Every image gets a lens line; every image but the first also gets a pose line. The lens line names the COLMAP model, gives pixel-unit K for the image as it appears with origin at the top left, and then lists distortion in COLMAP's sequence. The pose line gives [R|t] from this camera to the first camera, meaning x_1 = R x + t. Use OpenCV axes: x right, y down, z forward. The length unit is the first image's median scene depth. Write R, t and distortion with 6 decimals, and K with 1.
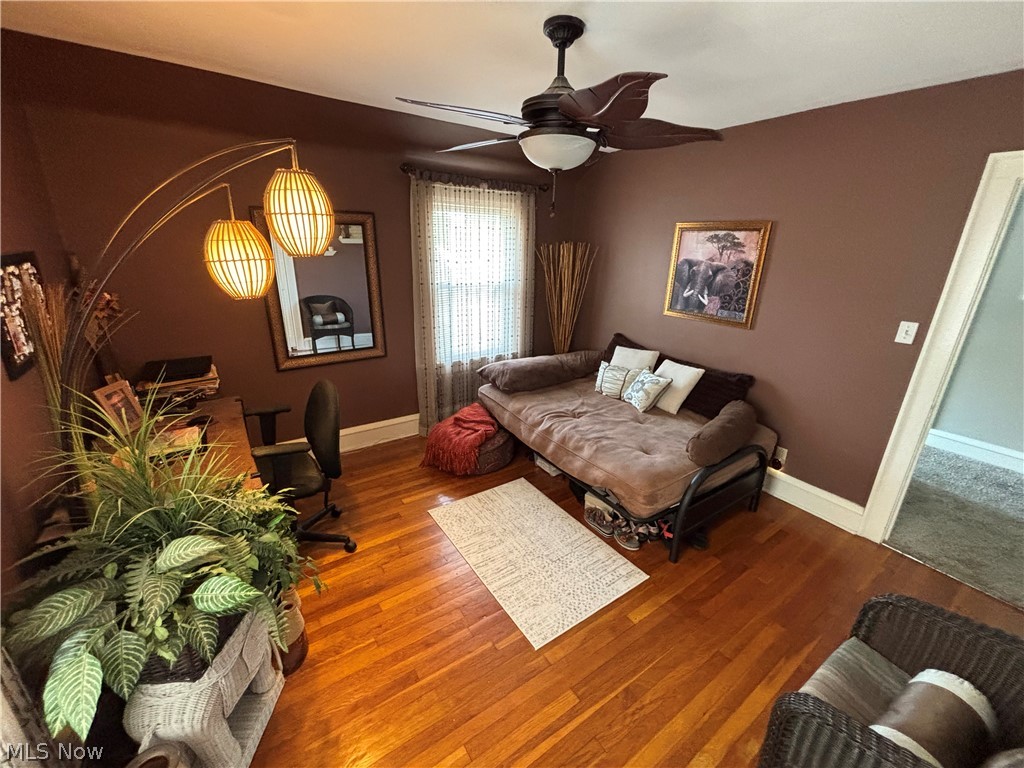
lens RADIAL K [[408.0, 0, 517.7], [0, 408.0, 381.7], [0, 0, 1]] dist [0.001279, 0.000059]
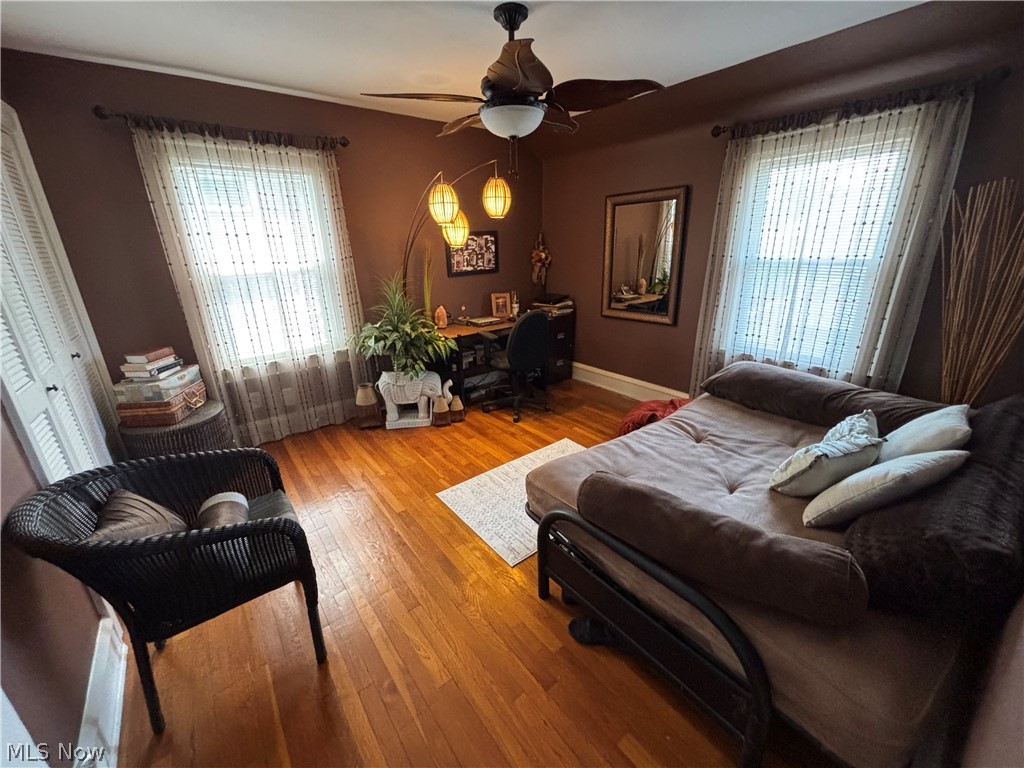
lens RADIAL K [[408.0, 0, 517.7], [0, 408.0, 381.7], [0, 0, 1]] dist [0.001279, 0.000059]
pose [[0.065229, 0.294847, -0.953315, 0.965754], [-0.296665, 0.917884, 0.263590, -0.126268], [0.952751, 0.265622, 0.147344, 0.703364]]
